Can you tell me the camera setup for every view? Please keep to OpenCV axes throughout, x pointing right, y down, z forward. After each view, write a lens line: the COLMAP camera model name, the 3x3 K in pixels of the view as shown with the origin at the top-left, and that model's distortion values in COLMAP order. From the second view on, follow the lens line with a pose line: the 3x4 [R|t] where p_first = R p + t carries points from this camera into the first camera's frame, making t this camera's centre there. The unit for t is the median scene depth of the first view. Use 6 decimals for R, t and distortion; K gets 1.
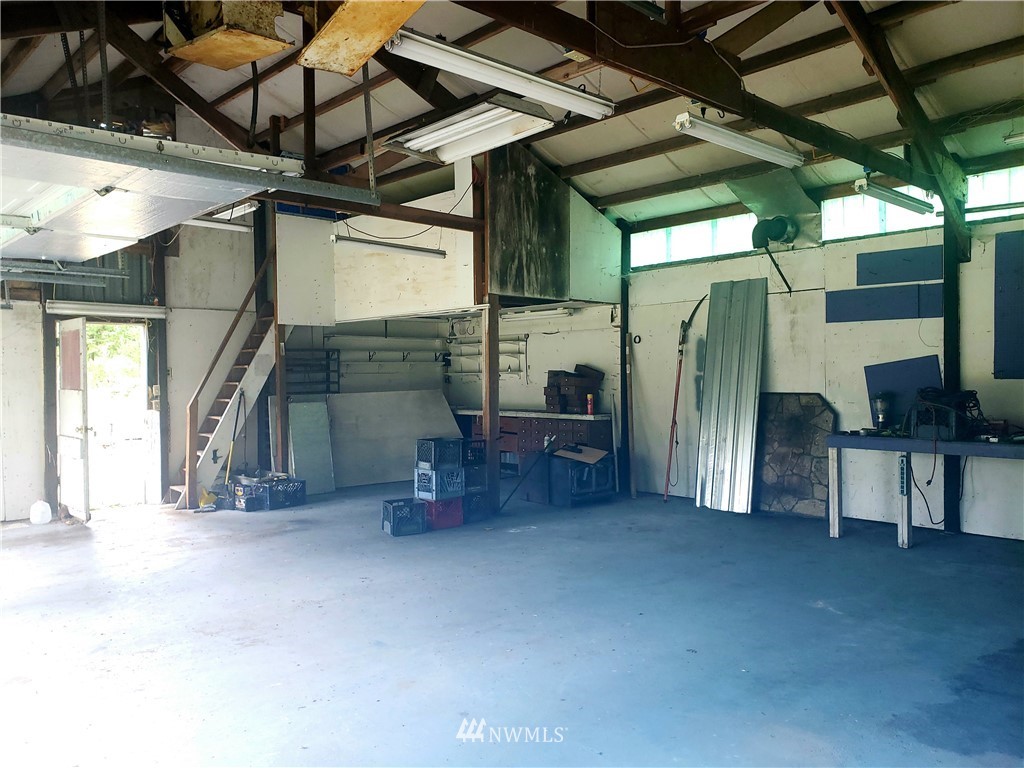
lens RADIAL K [[790.0, 0, 512.0], [0, 790.0, 384.0], [0, 0, 1]] dist [0.126164, -0.174708]
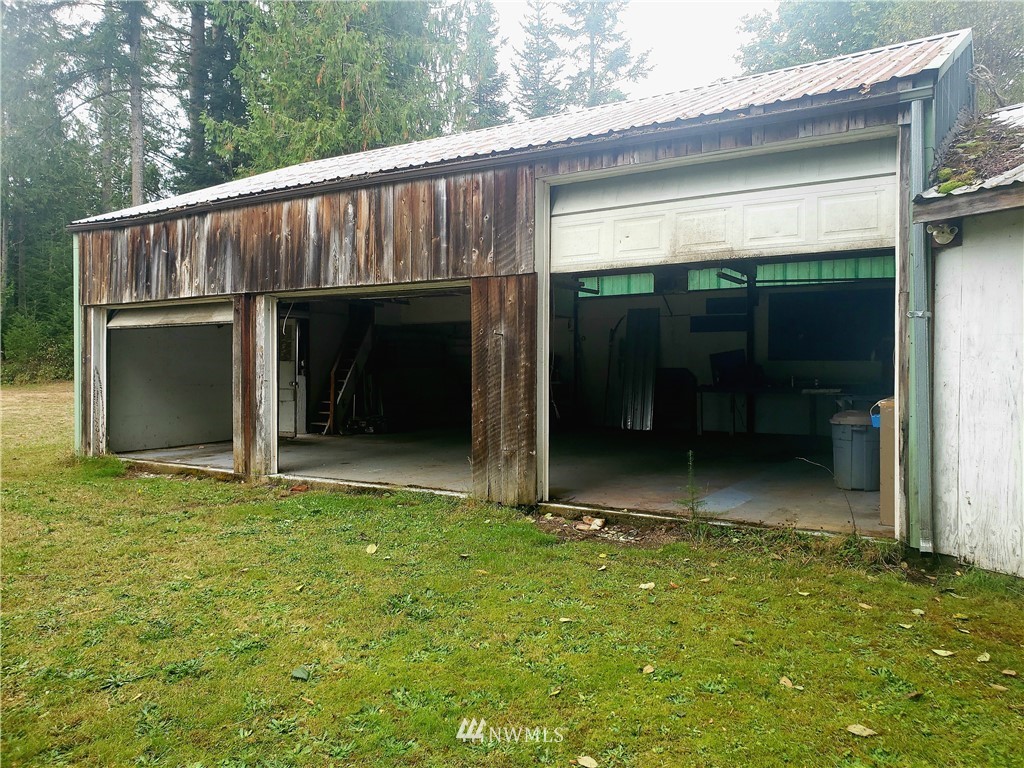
lens RADIAL K [[790.0, 0, 512.0], [0, 790.0, 384.0], [0, 0, 1]] dist [0.126164, -0.174708]
pose [[0.965955, 0.006966, 0.258616, -0.518898], [-0.007505, 0.999971, 0.001096, 0.051055], [-0.258600, -0.002999, 0.965980, -0.748601]]
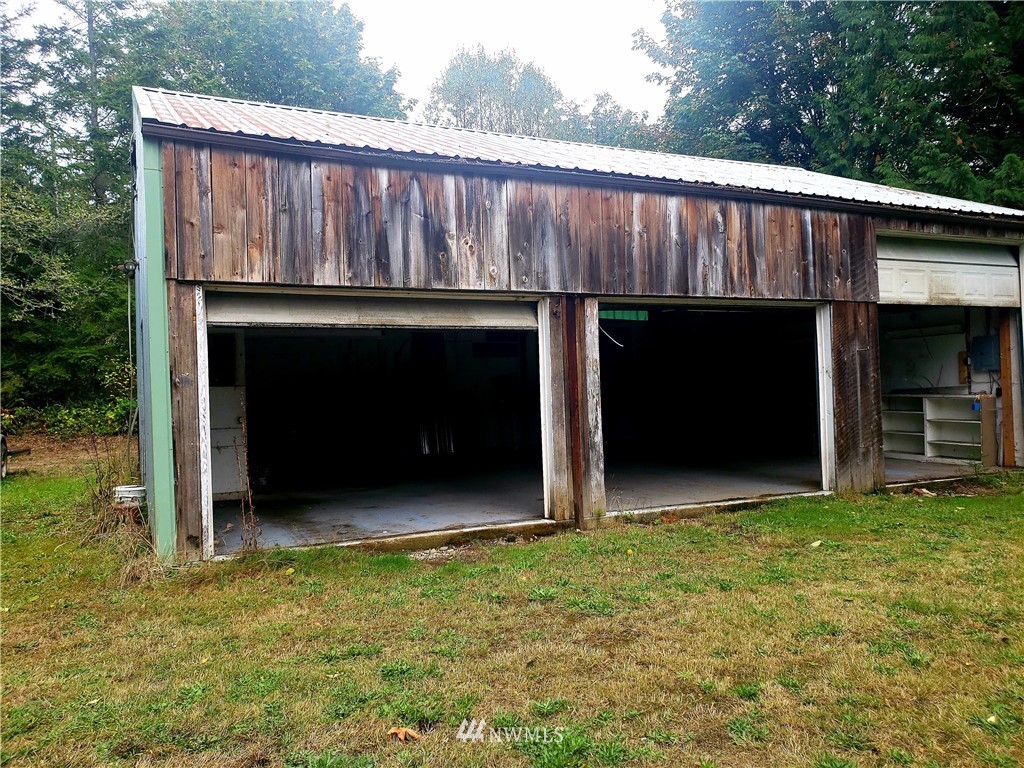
lens RADIAL K [[790.0, 0, 512.0], [0, 790.0, 384.0], [0, 0, 1]] dist [0.126164, -0.174708]
pose [[0.286055, 0.015076, 0.958095, -2.753007], [0.040547, 0.998790, -0.027823, 0.054239], [-0.957355, 0.046807, 0.285097, 1.617712]]
